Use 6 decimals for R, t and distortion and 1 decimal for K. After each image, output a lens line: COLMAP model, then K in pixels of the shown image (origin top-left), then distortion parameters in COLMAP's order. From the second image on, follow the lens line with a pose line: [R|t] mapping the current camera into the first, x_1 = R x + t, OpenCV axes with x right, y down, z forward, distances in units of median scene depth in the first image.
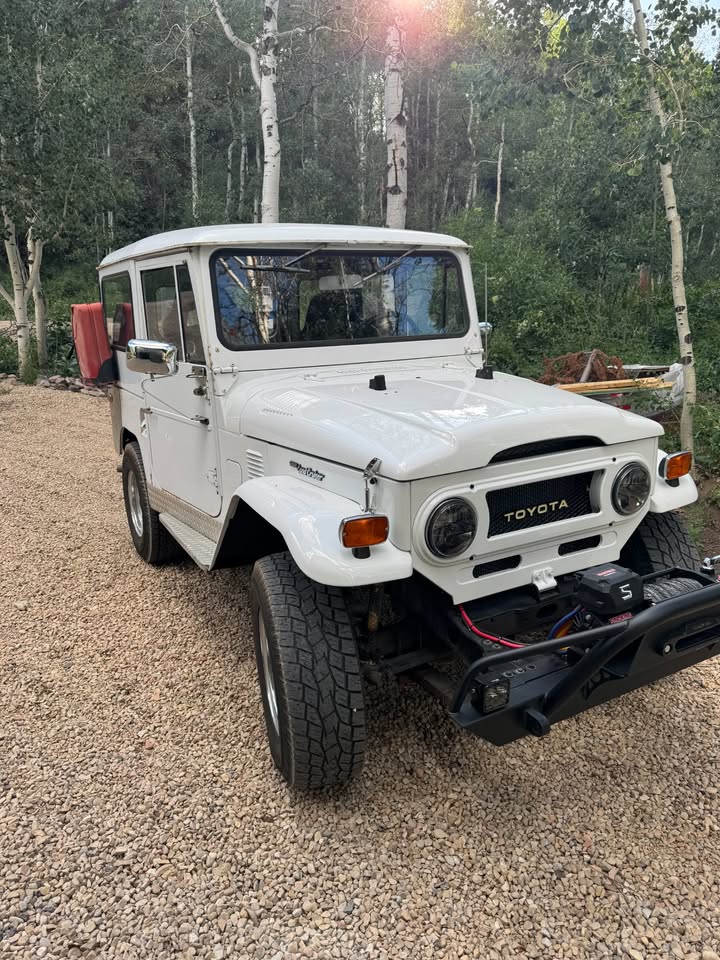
lens RADIAL K [[781.5, 0, 360.0], [0, 781.5, 480.0], [0, 0, 1]] dist [0.242959, -0.679983]
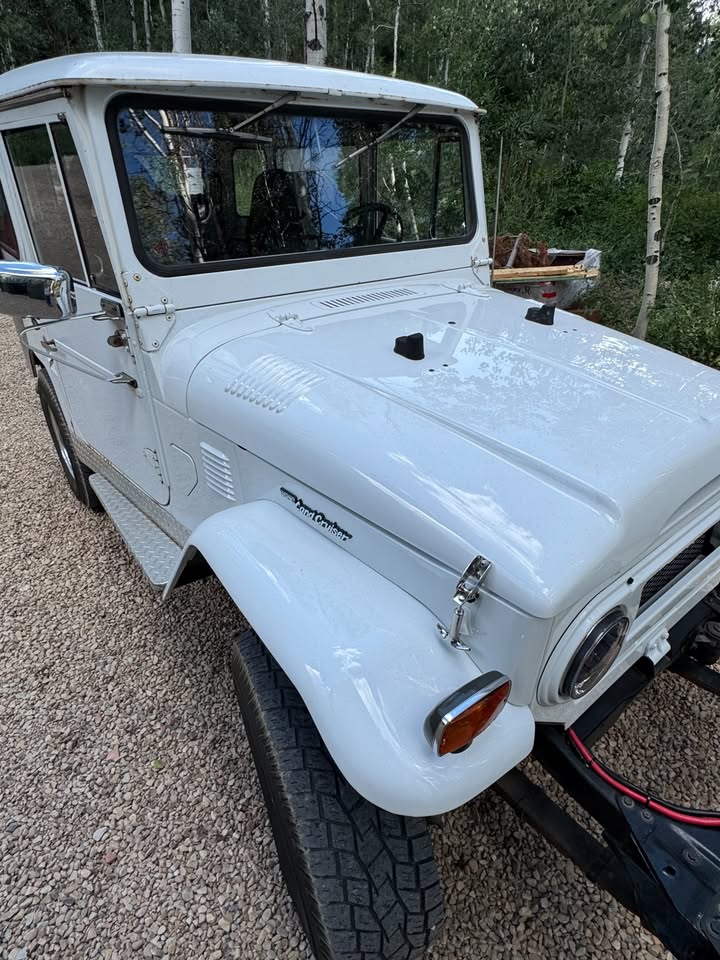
lens RADIAL K [[531.9, 0, 356.7], [0, 531.9, 465.7], [0, 0, 1]] dist [0.000875, -0.000620]
pose [[0.985523, -0.057711, 0.159418, -0.082807], [0.008613, 0.956111, 0.292877, -0.139909], [-0.169323, -0.287264, 0.942767, 0.516602]]
